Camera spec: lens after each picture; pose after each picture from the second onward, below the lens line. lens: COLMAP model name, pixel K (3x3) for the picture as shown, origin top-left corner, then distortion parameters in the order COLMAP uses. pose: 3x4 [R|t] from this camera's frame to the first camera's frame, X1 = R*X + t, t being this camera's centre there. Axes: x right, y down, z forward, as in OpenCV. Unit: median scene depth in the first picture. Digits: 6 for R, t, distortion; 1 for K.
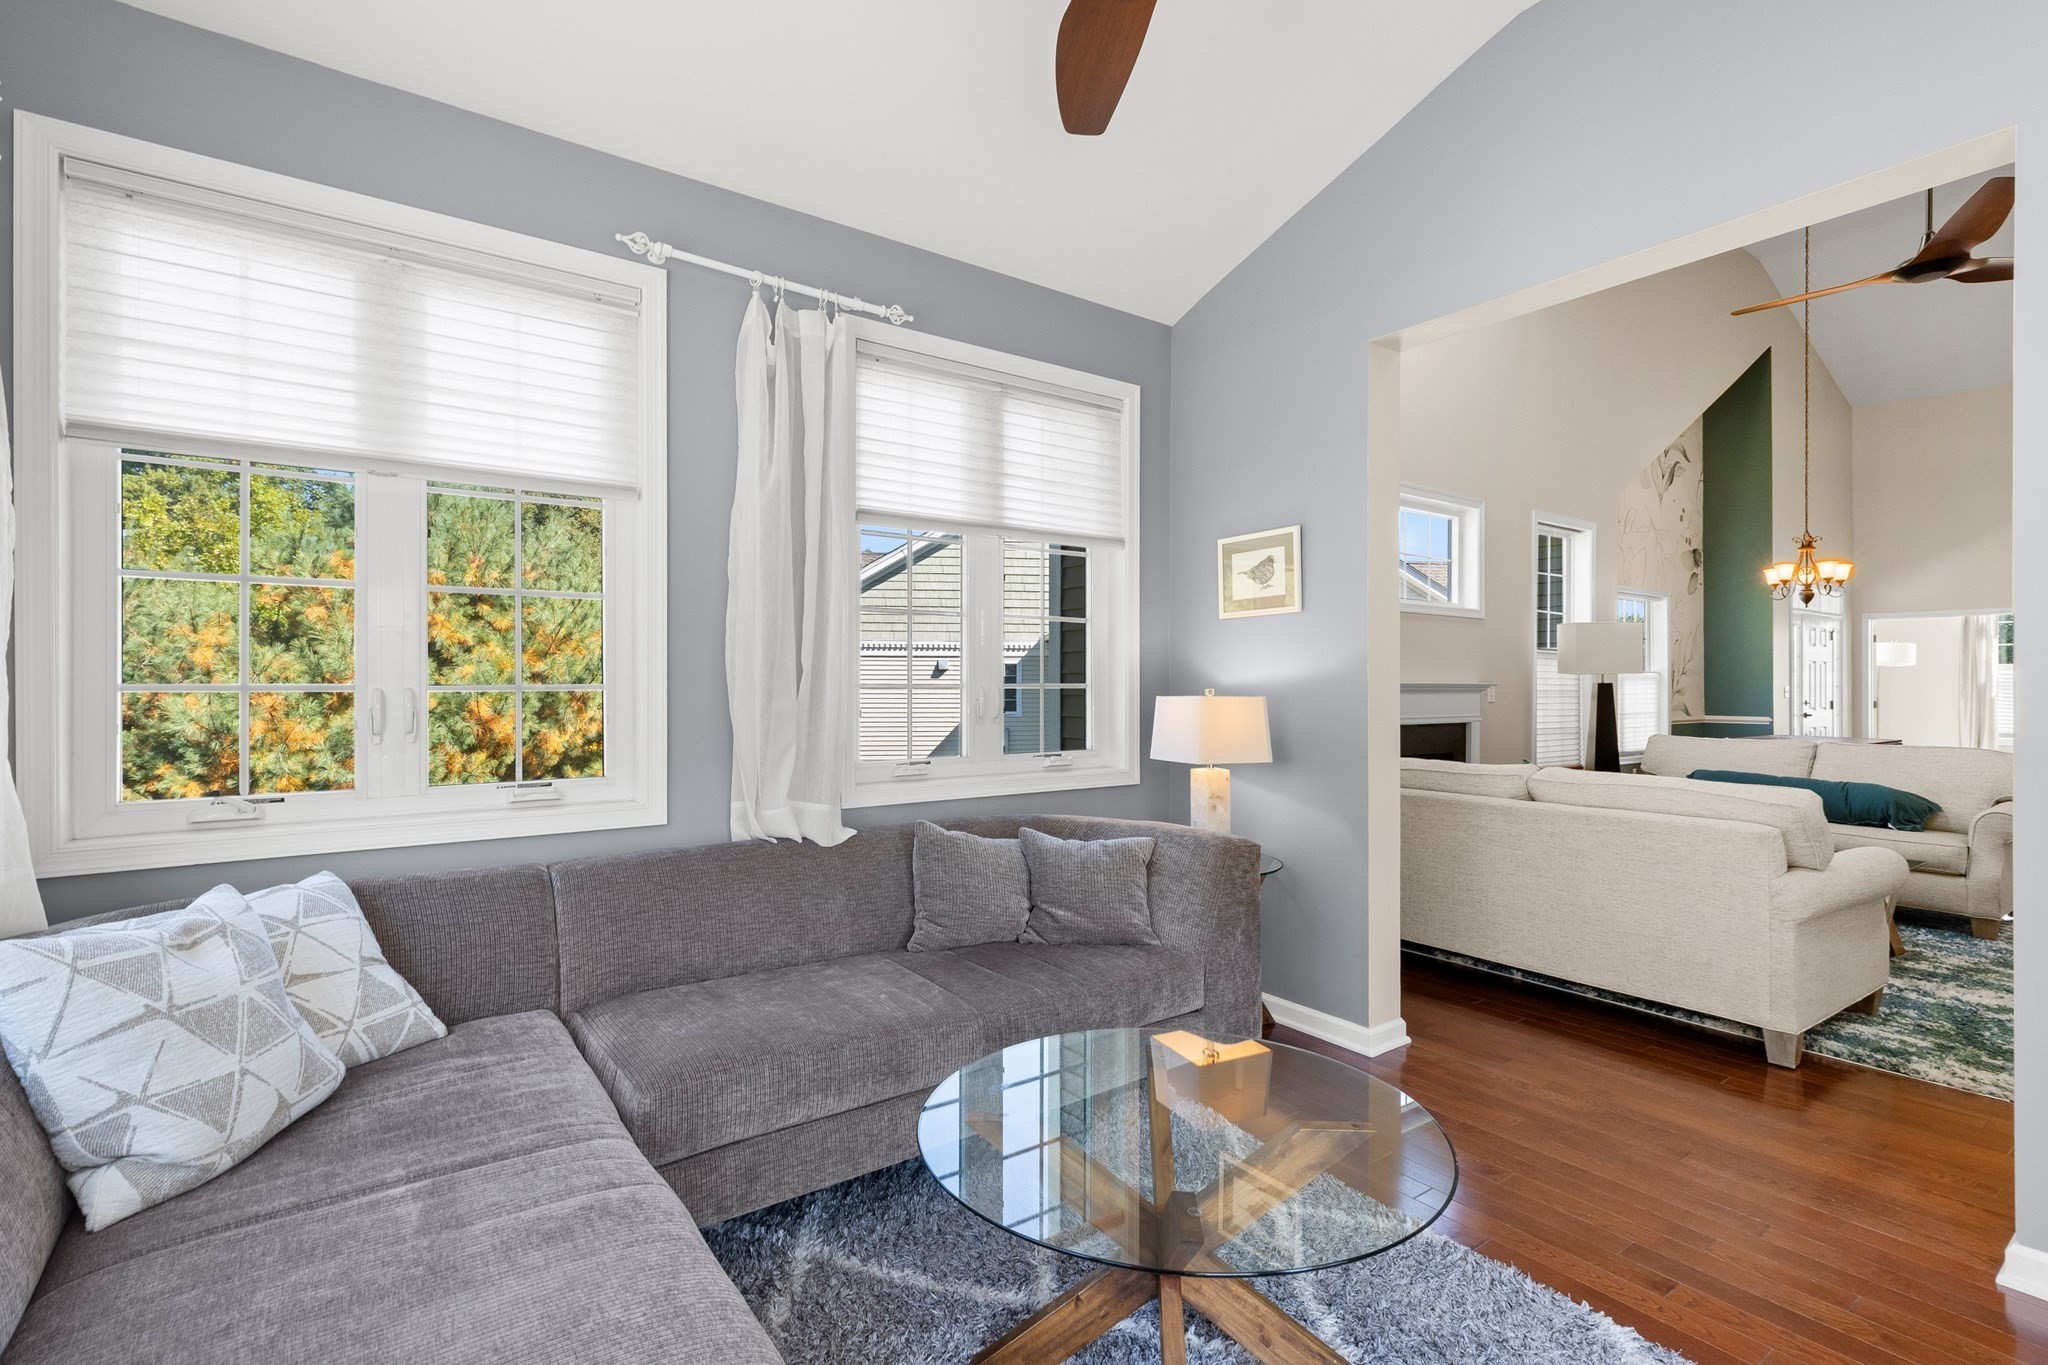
lens RADIAL K [[970.0, 0, 1024.0], [0, 970.0, 682.5], [0, 0, 1]] dist [-0.002044, -0.000299]
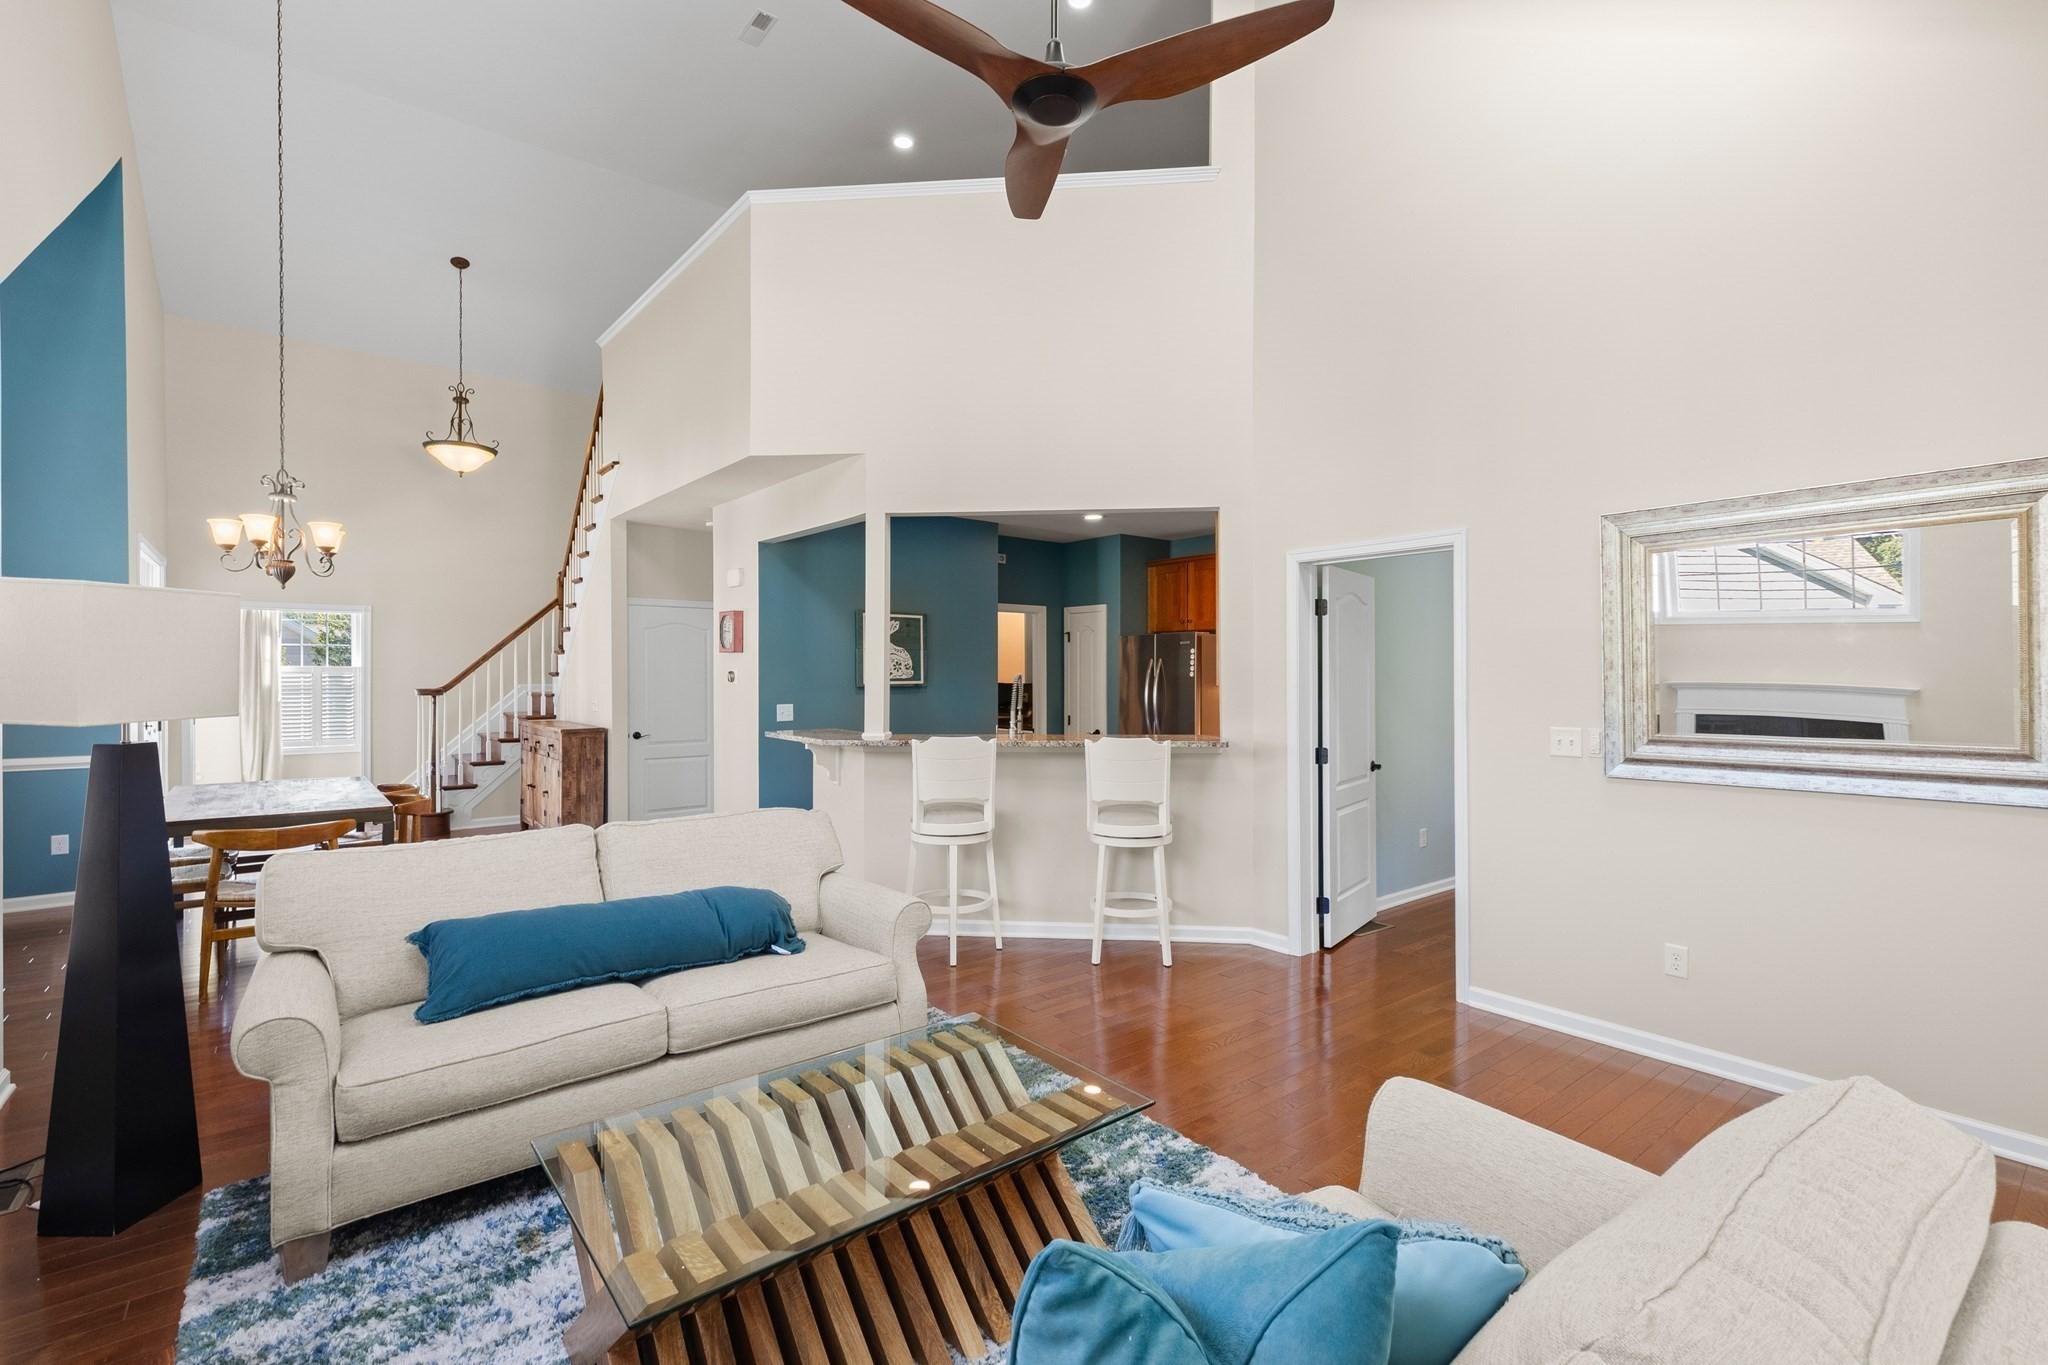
lens RADIAL K [[920.5, 0, 1034.1], [0, 920.5, 668.2], [0, 0, 1]] dist [0.002568, 0.000319]
pose [[-0.061185, 0.000894, 0.998126, 0.140020], [-0.003530, 0.999993, -0.001112, -0.021806], [-0.998120, -0.003592, -0.061181, 0.452497]]
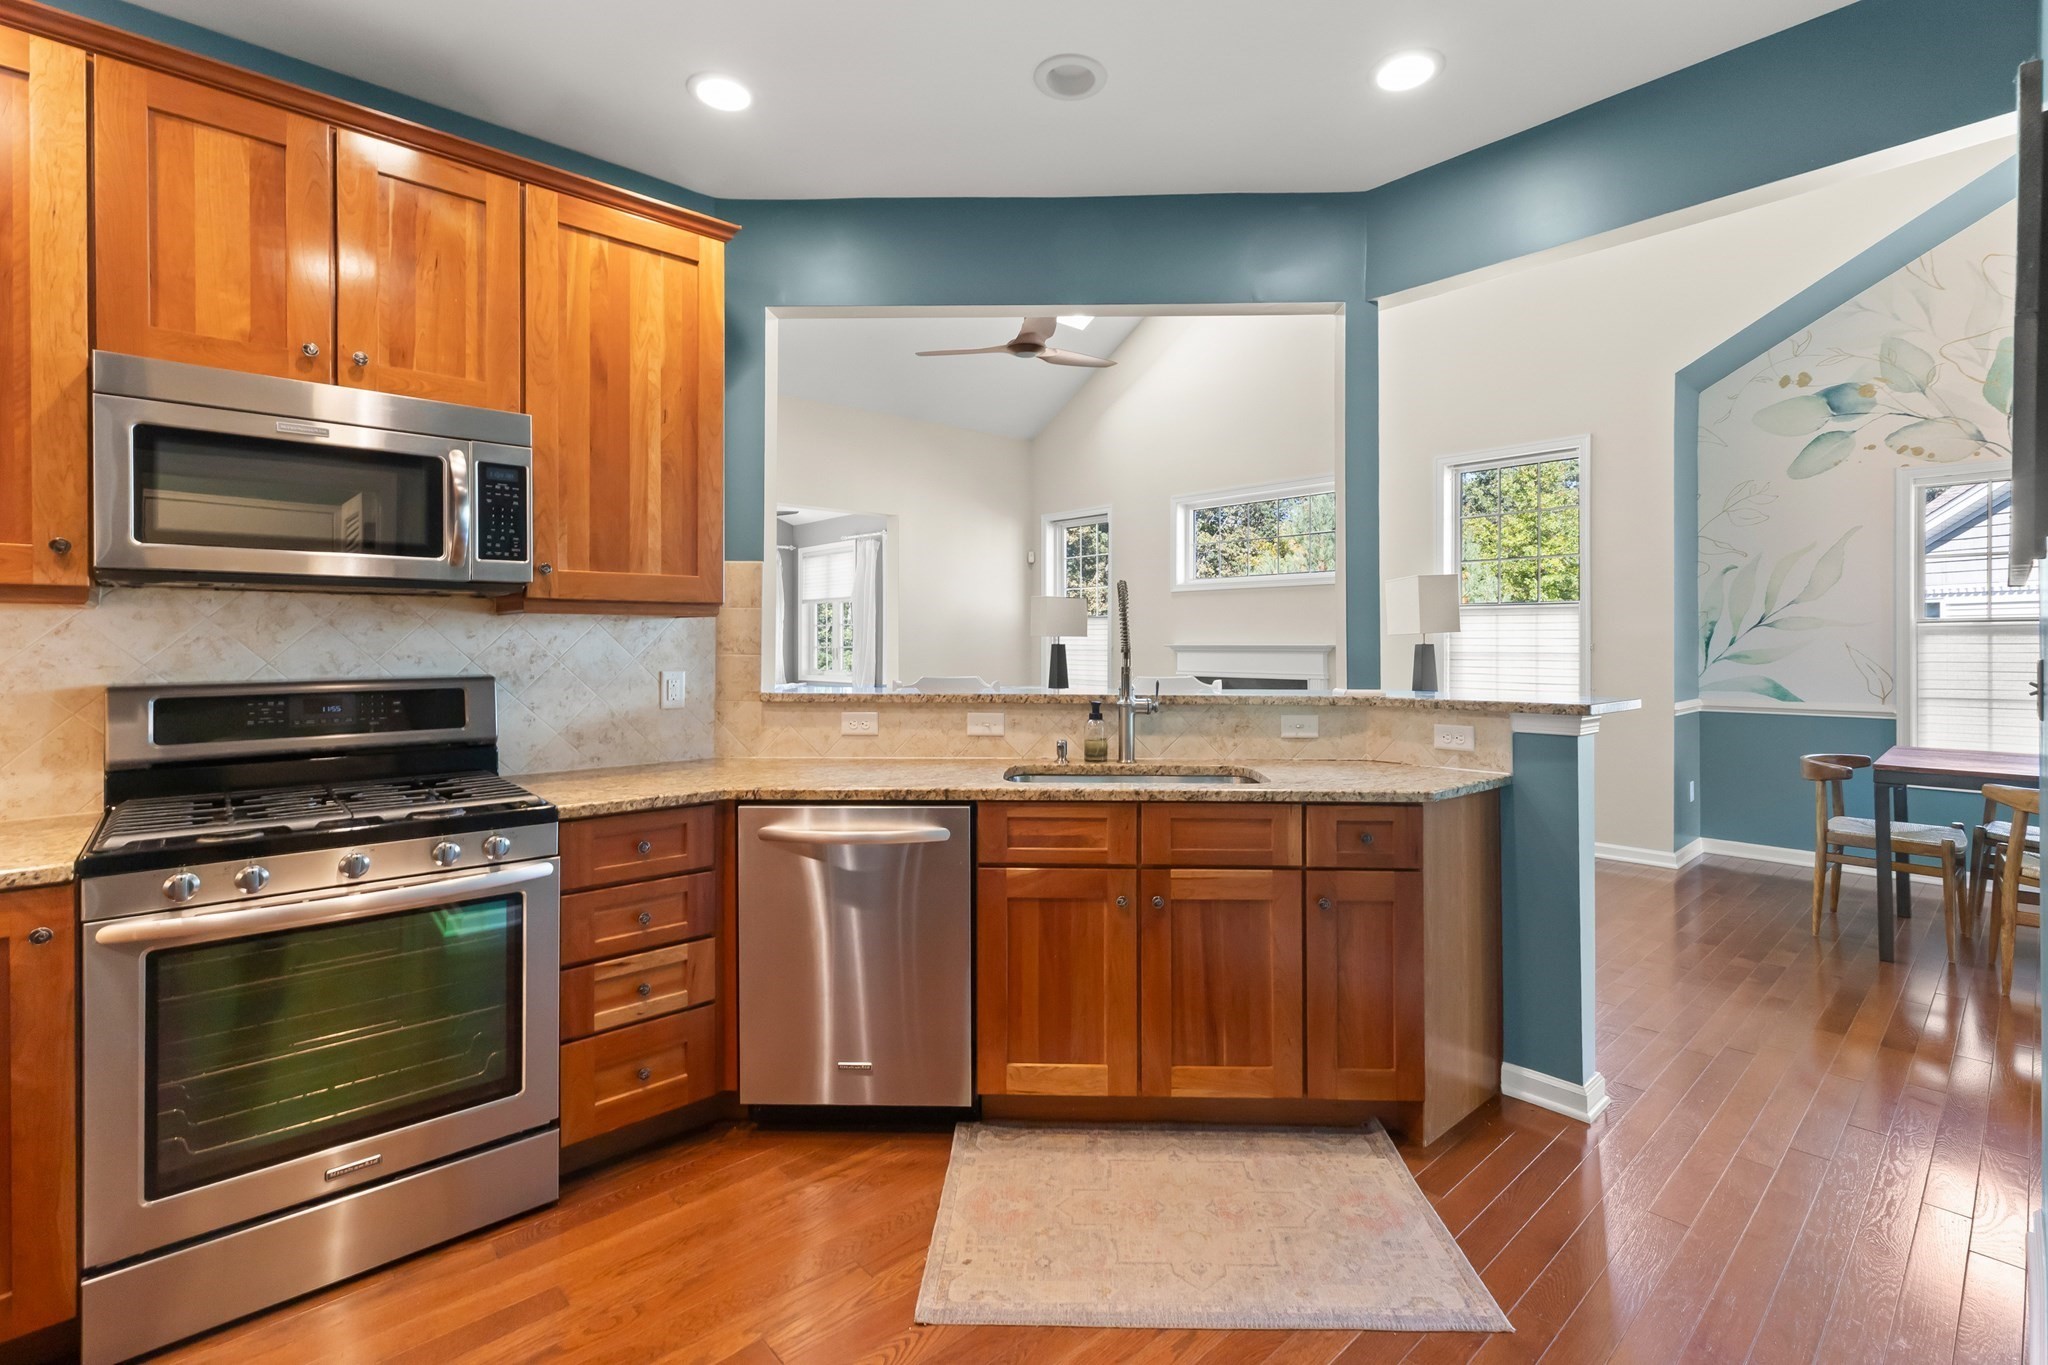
lens RADIAL K [[917.1, 0, 1027.2], [0, 917.1, 645.2], [0, 0, 1]] dist [-0.000136, -0.000082]
pose [[0.112226, -0.002022, -0.993681, 0.965675], [0.003418, 0.999993, -0.001649, 0.000948], [0.993677, -0.003211, 0.112232, 0.367875]]
